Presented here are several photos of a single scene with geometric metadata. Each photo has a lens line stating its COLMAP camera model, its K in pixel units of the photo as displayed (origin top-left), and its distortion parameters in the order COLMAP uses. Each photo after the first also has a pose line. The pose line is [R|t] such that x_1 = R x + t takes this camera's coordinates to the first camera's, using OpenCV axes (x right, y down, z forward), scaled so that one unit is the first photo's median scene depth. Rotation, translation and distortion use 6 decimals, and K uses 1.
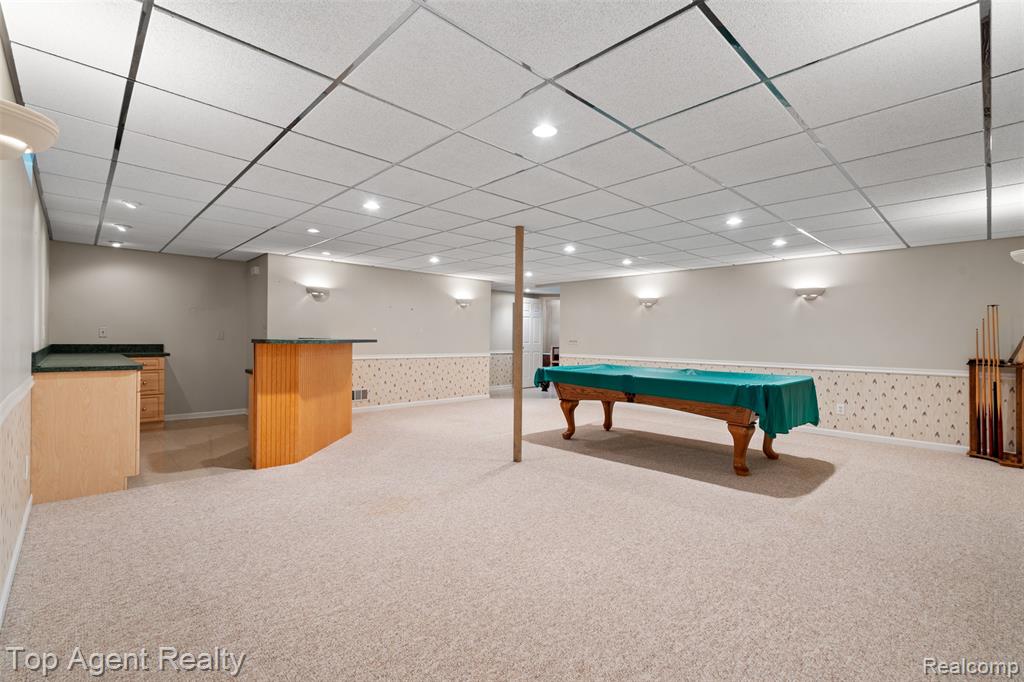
lens RADIAL K [[459.3, 0, 510.1], [0, 459.3, 338.6], [0, 0, 1]] dist [-0.006012, 0.003026]
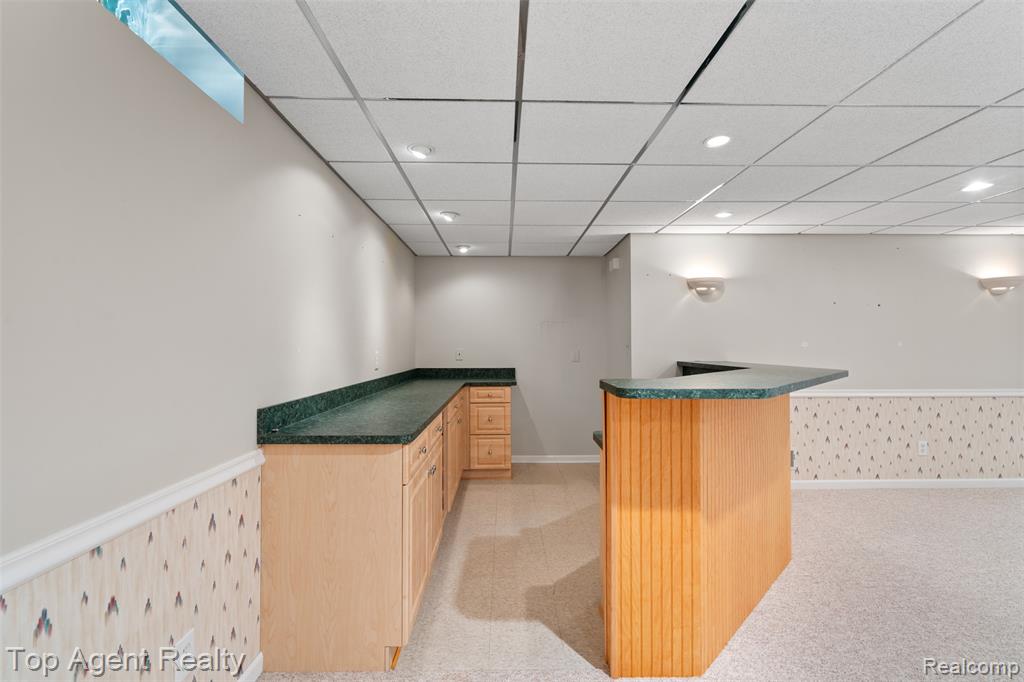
lens RADIAL K [[459.3, 0, 511.7], [0, 459.3, 344.5], [0, 0, 1]] dist [-0.006012, 0.003026]
pose [[0.735704, -0.015536, -0.677125, -0.228722], [0.011014, 0.999879, -0.010975, -0.022840], [0.677214, 0.000617, 0.735786, 0.435390]]
